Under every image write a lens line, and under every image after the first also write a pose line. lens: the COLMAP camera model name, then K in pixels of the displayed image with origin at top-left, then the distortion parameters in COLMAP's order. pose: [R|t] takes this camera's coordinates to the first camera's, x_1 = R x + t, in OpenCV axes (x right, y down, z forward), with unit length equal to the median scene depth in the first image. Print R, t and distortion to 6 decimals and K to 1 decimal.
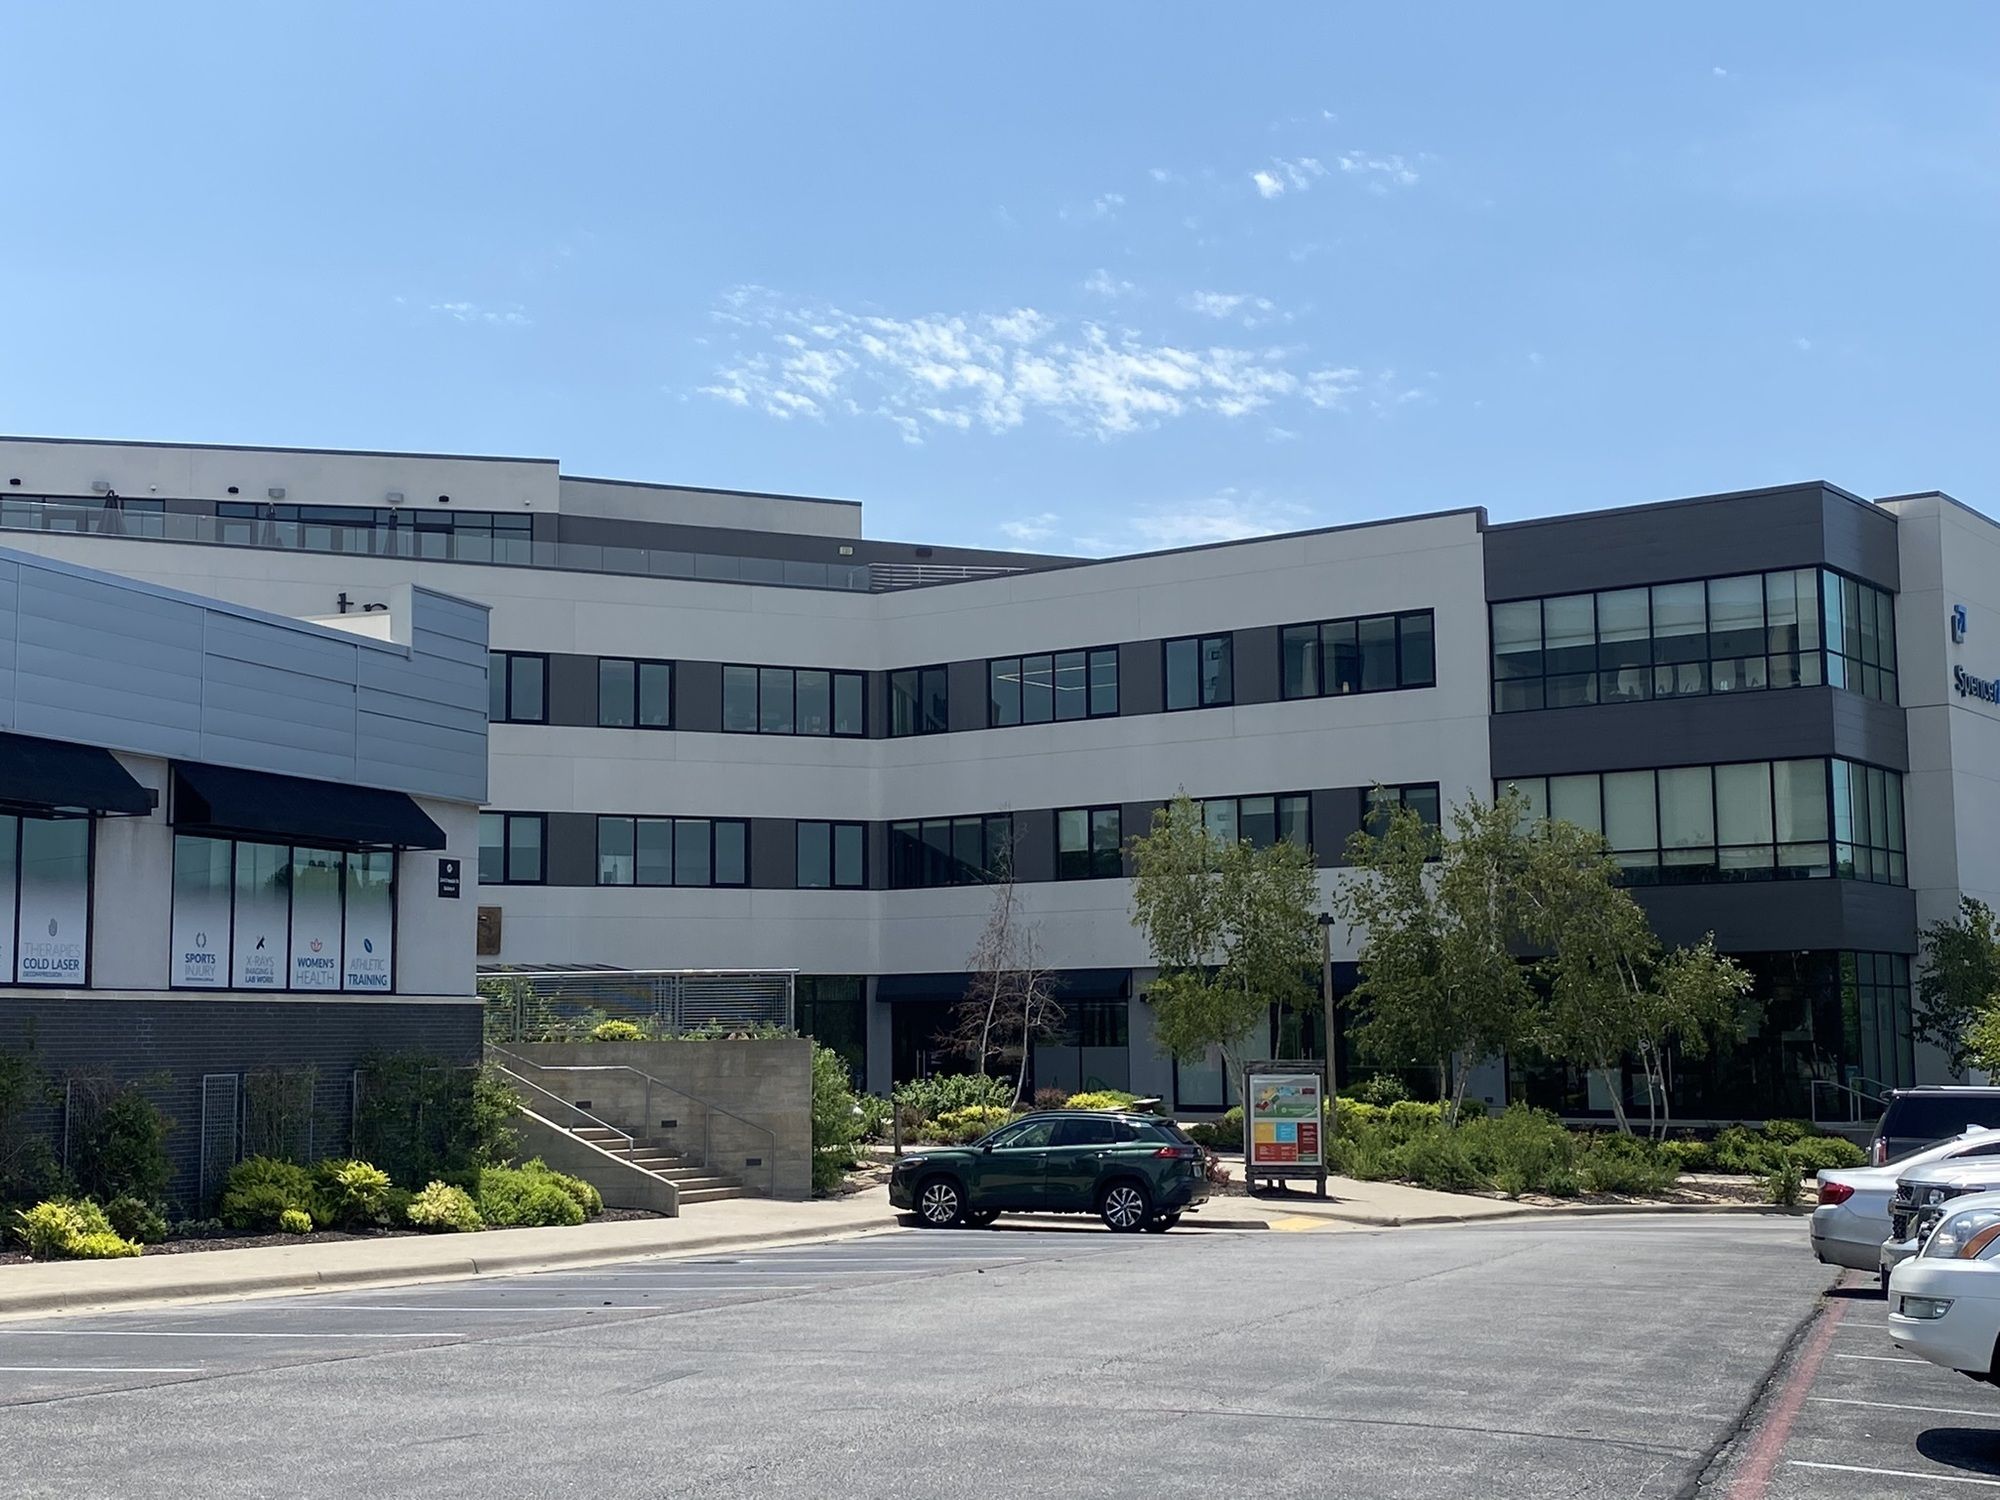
lens RADIAL K [[2598.3, 0, 1000.0], [0, 2598.3, 750.0], [0, 0, 1]] dist [0.209669, -0.736391]
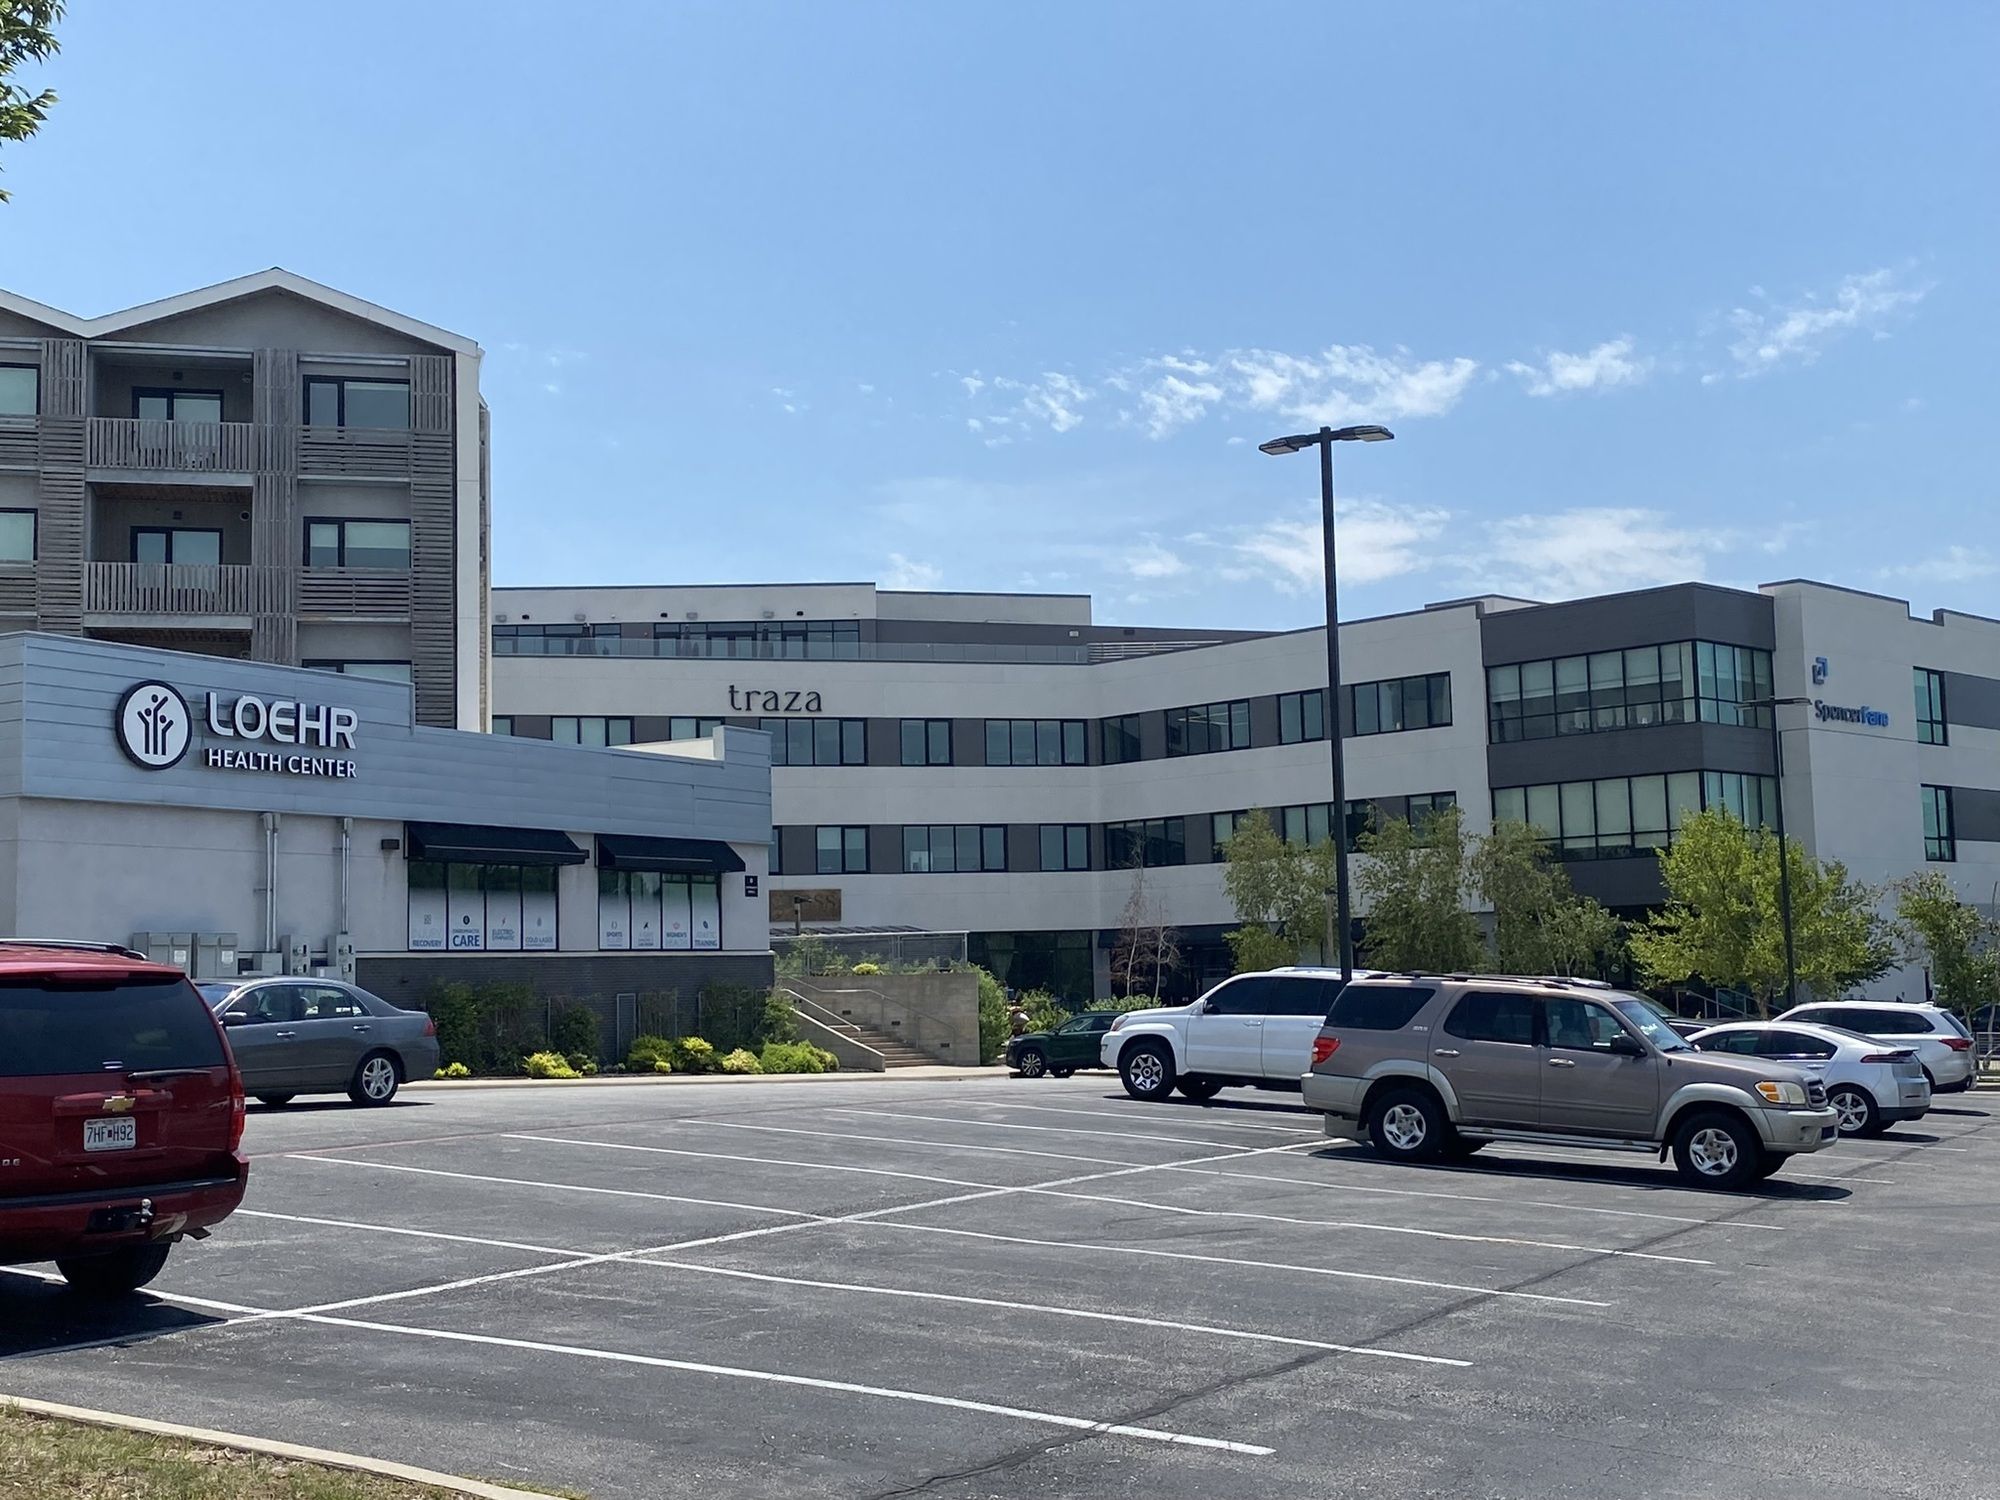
lens RADIAL K [[2354.0, 0, 1000.0], [0, 2354.0, 750.0], [0, 0, 1]] dist [0.129449, -0.000238]
pose [[0.985105, -0.032758, -0.168805, 0.201881], [0.035043, 0.999330, 0.010571, -0.047847], [0.168346, -0.016329, 0.985593, -0.490465]]
